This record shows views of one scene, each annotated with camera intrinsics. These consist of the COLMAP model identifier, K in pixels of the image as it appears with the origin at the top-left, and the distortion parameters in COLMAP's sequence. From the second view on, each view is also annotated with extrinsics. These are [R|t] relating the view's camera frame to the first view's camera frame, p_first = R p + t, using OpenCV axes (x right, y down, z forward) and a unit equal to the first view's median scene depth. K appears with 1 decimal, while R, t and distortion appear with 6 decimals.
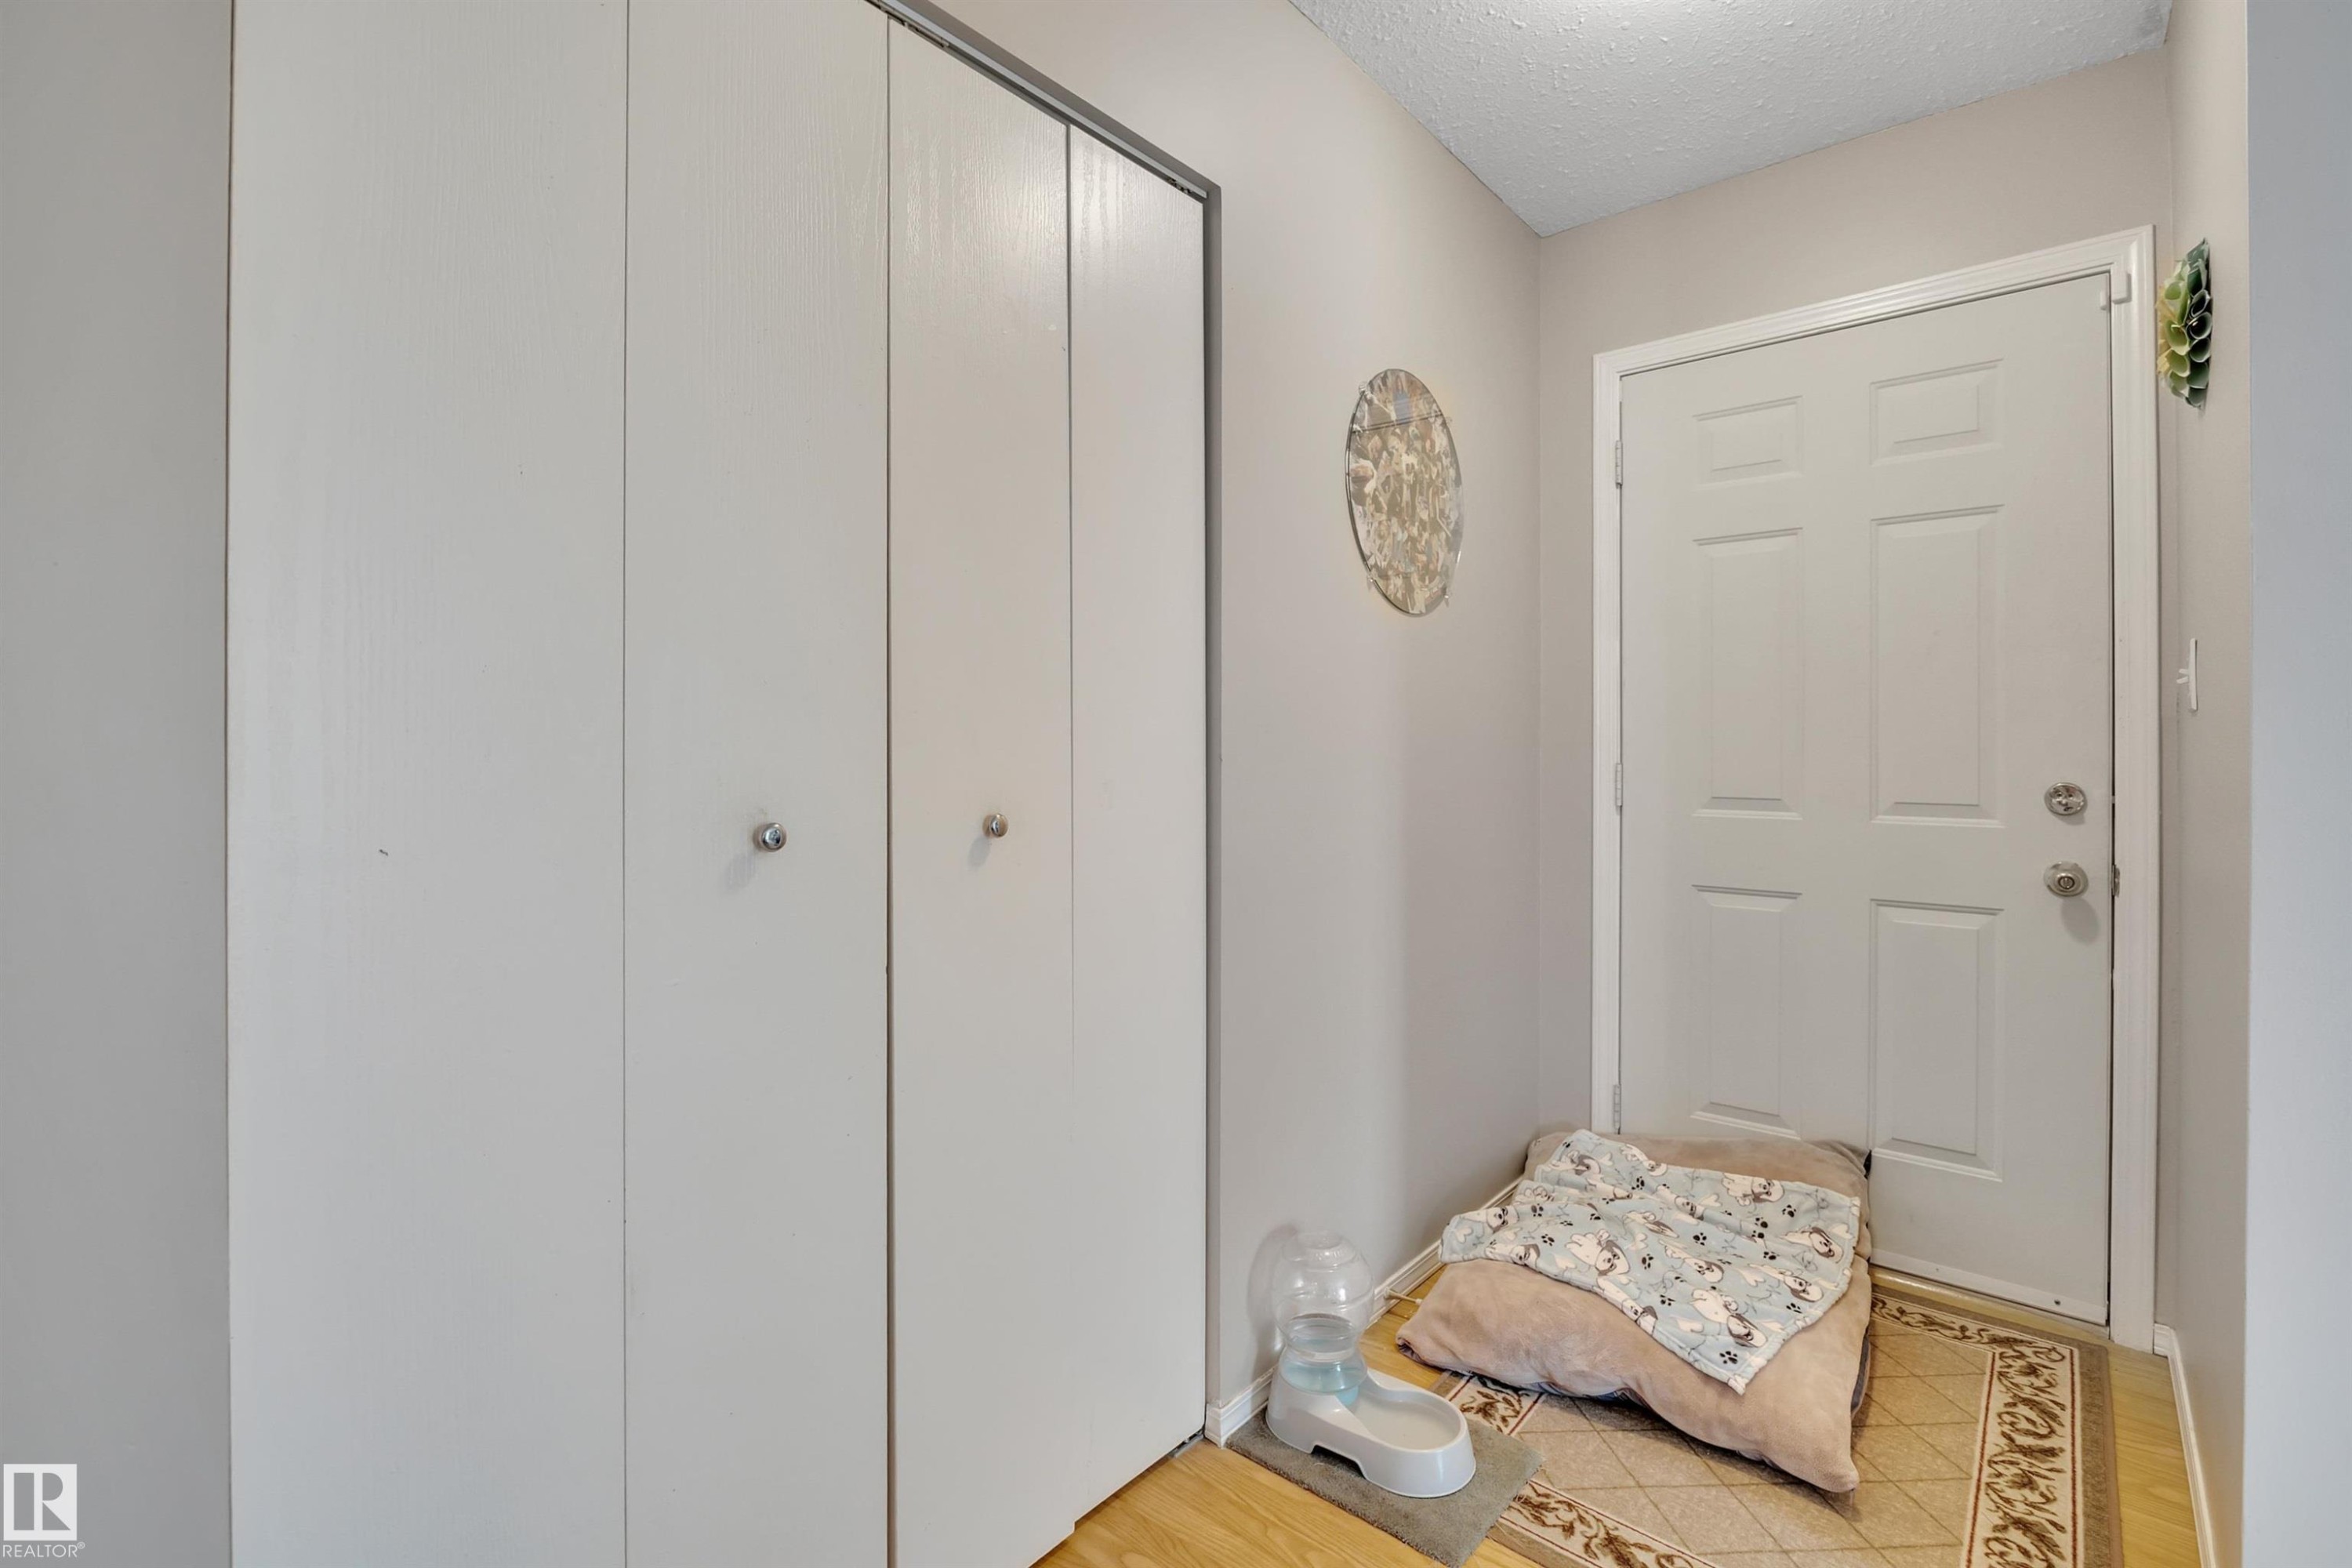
lens RADIAL K [[1073.4, 0, 1173.7], [0, 1073.4, 750.8], [0, 0, 1]] dist [-0.004542, -0.000436]
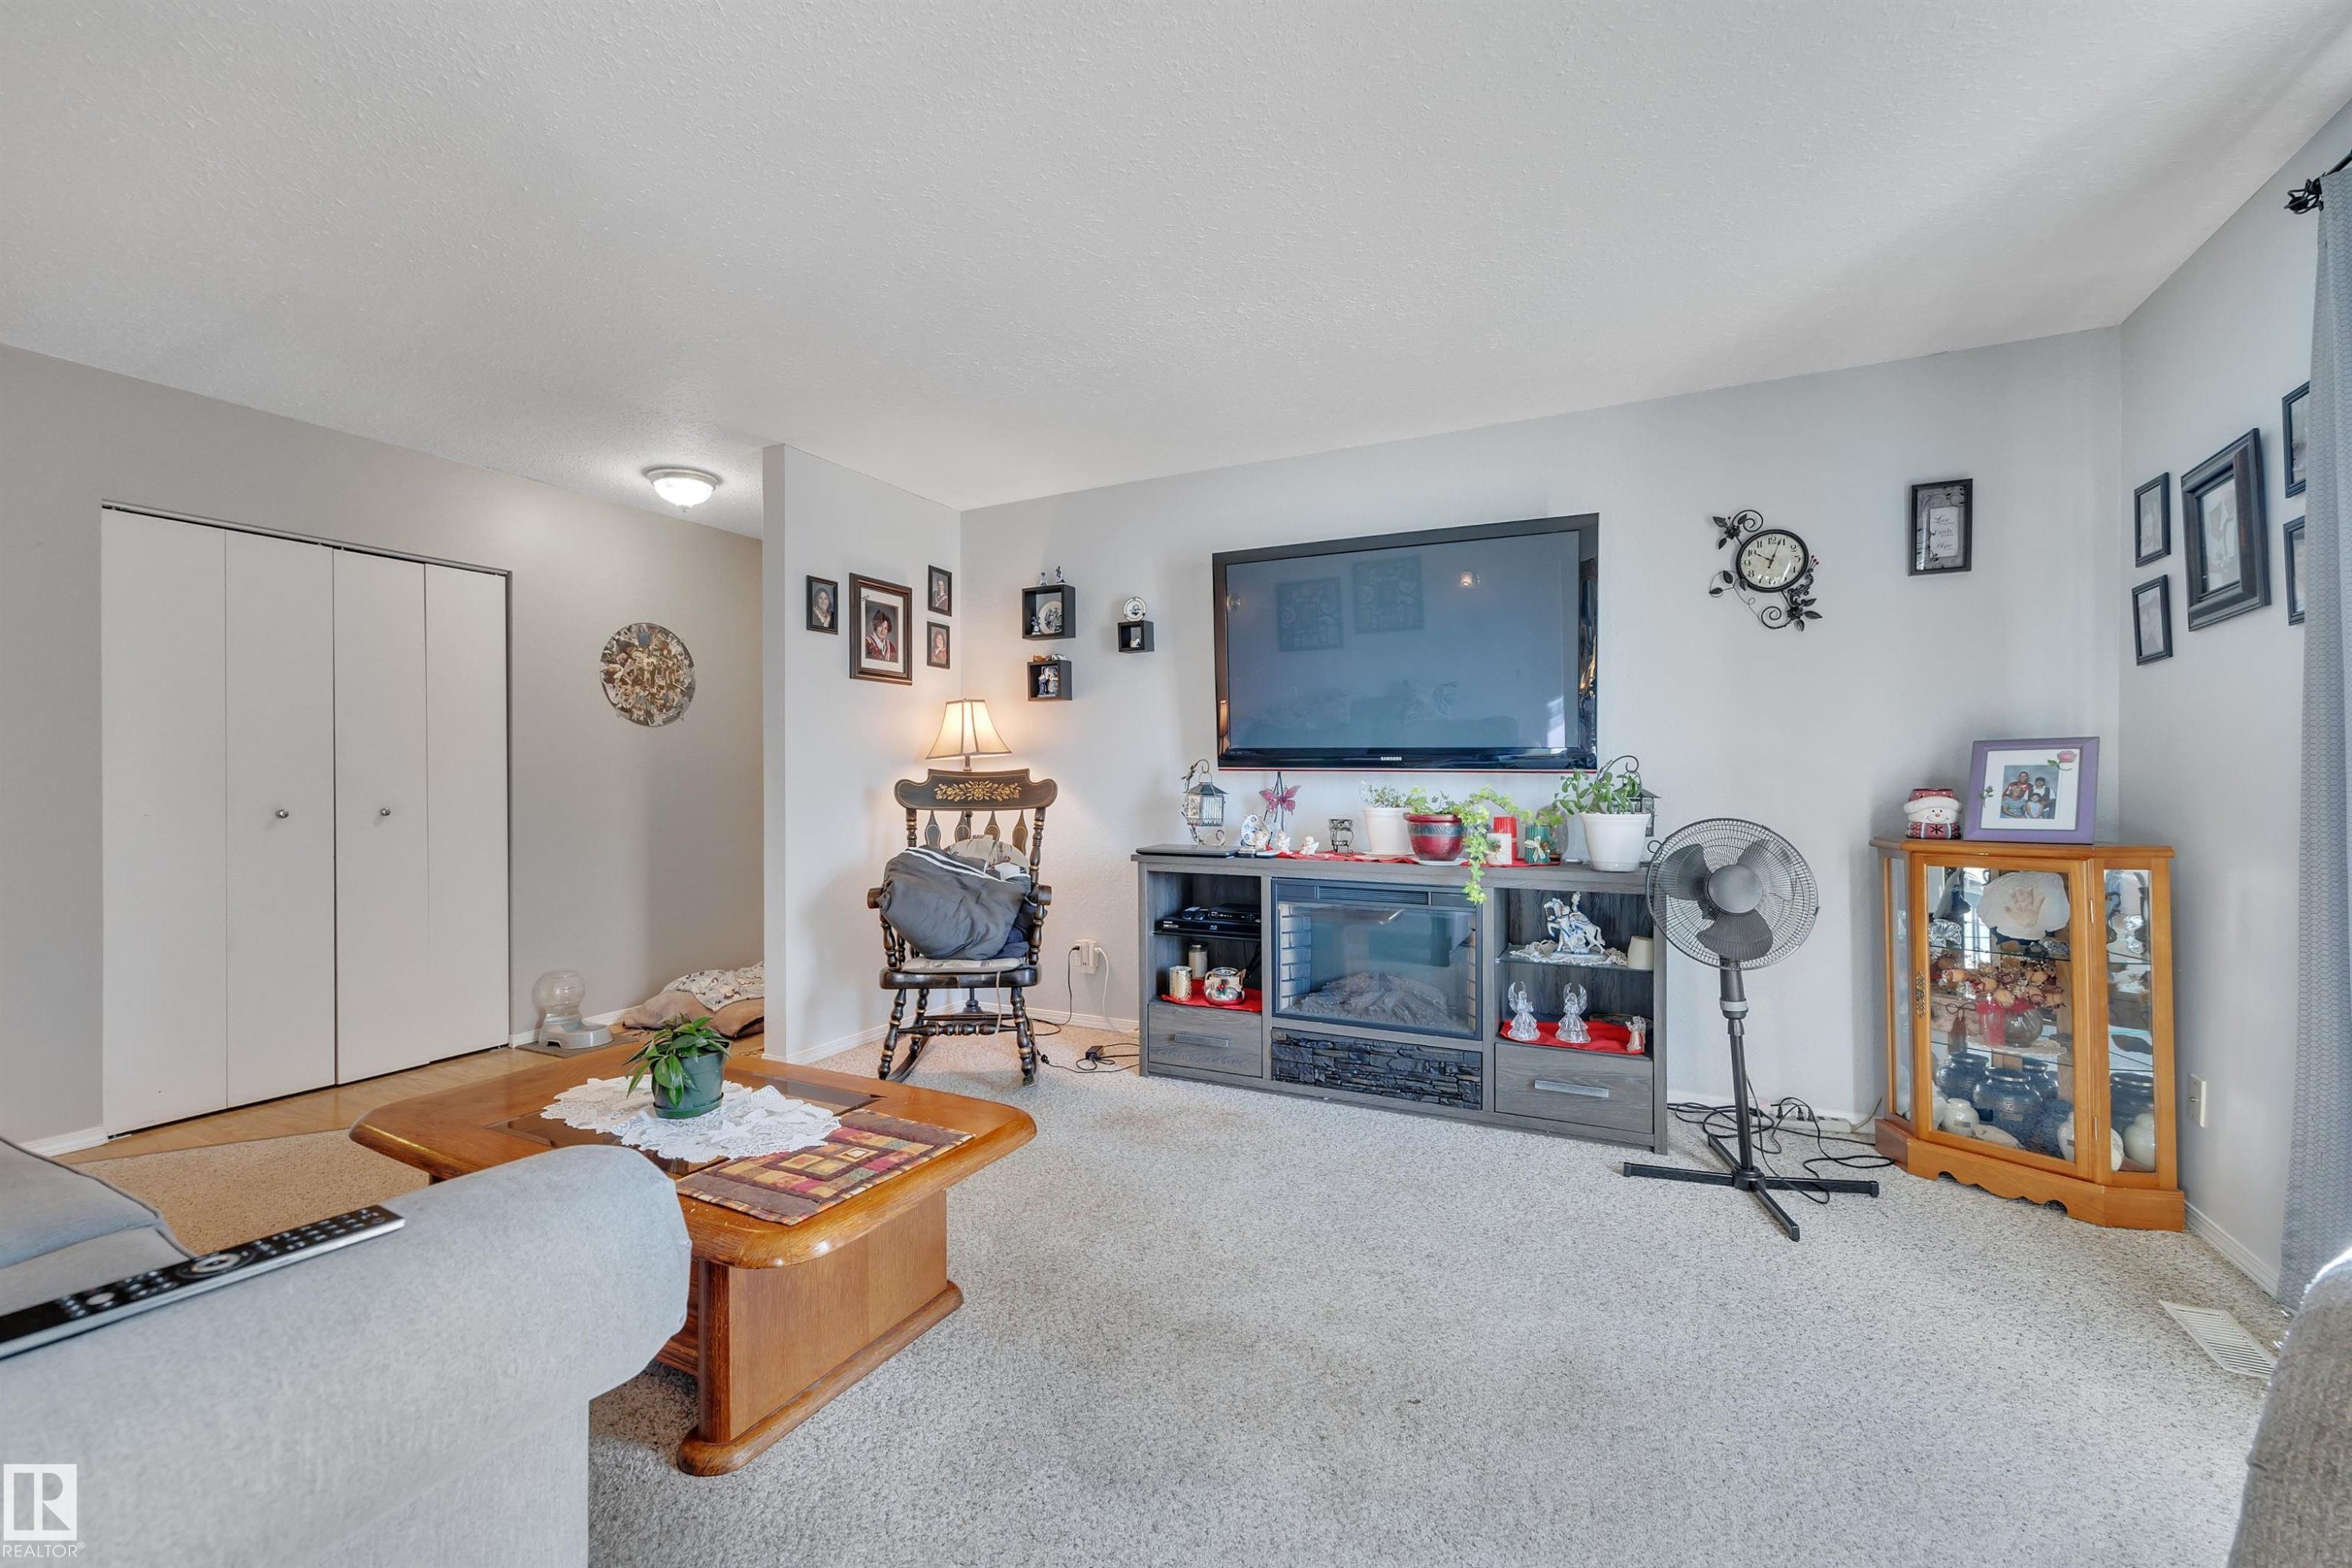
lens RADIAL K [[974.2, 0, 1175.5], [0, 974.2, 779.3], [0, 0, 1]] dist [-0.001461, 0.000010]
pose [[0.969165, -0.008773, 0.246257, 0.870092], [0.008896, 0.999960, 0.000615, -0.002752], [-0.246252, 0.001595, 0.969204, -1.449976]]
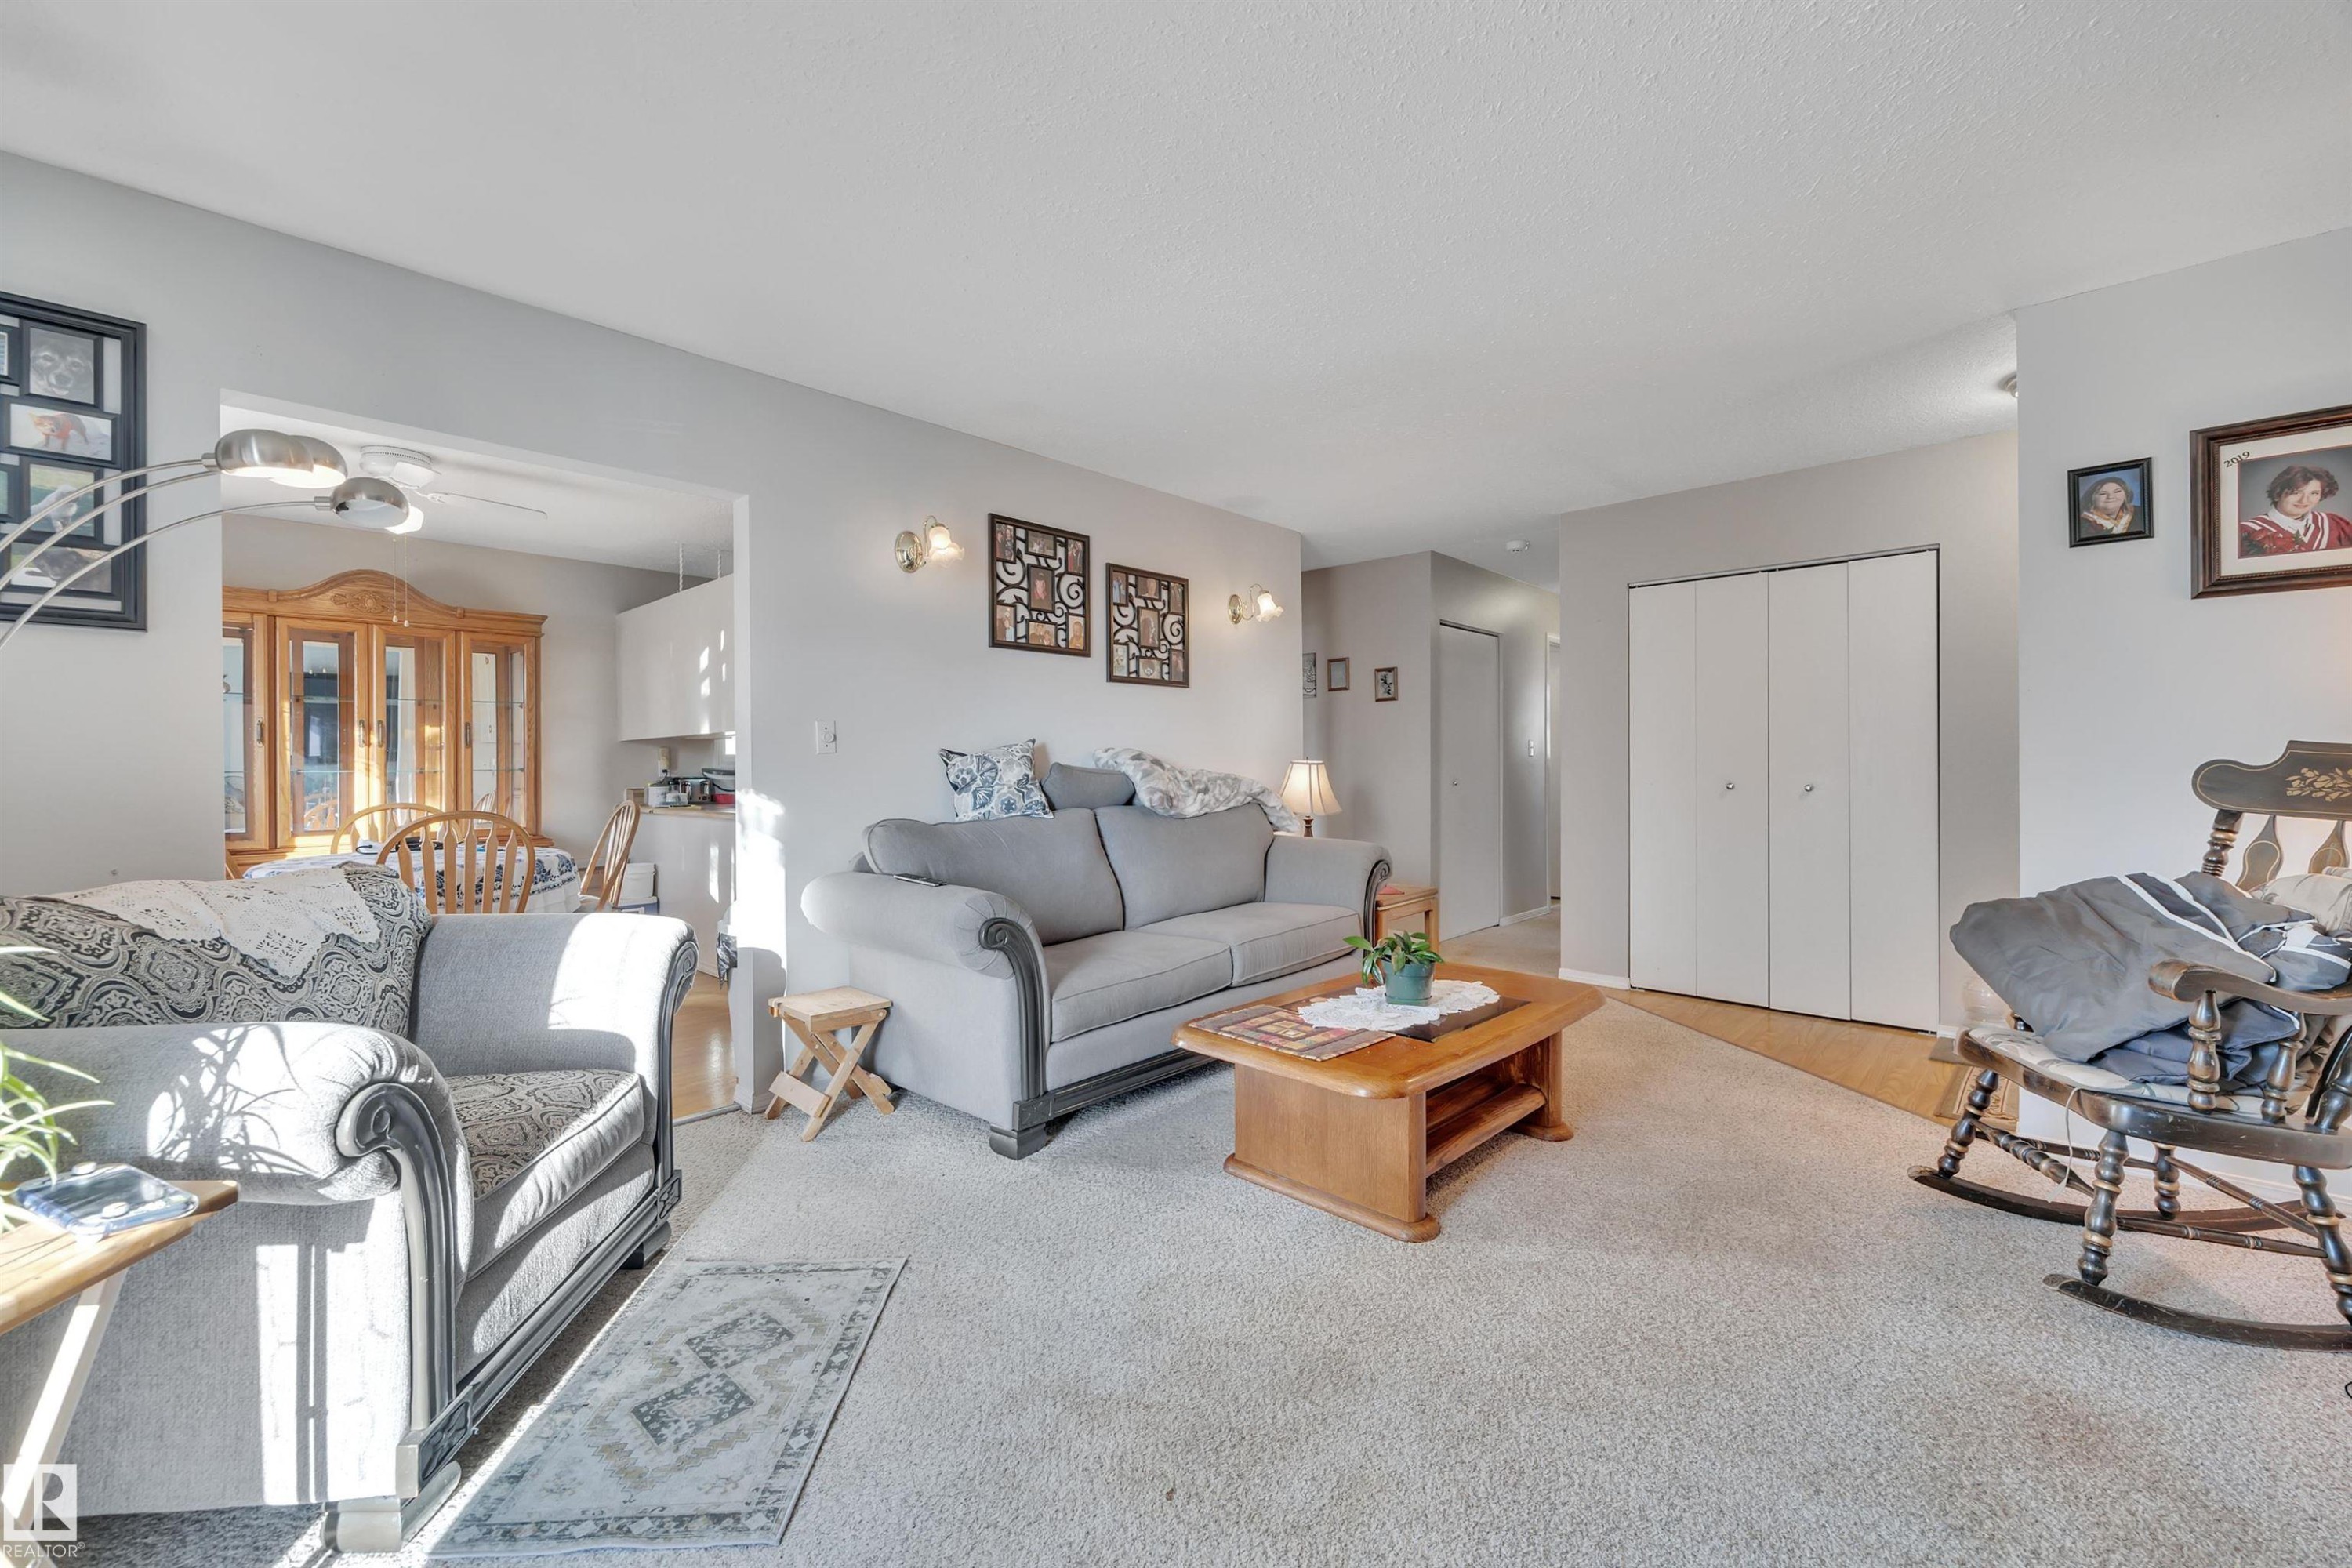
lens RADIAL K [[974.2, 0, 1175.5], [0, 974.2, 779.3], [0, 0, 1]] dist [-0.001461, 0.000010]
pose [[-0.052025, 0.009071, -0.998605, 2.039597], [0.002043, 0.999958, 0.008977, 0.004225], [0.998644, -0.001573, -0.052041, -0.598478]]
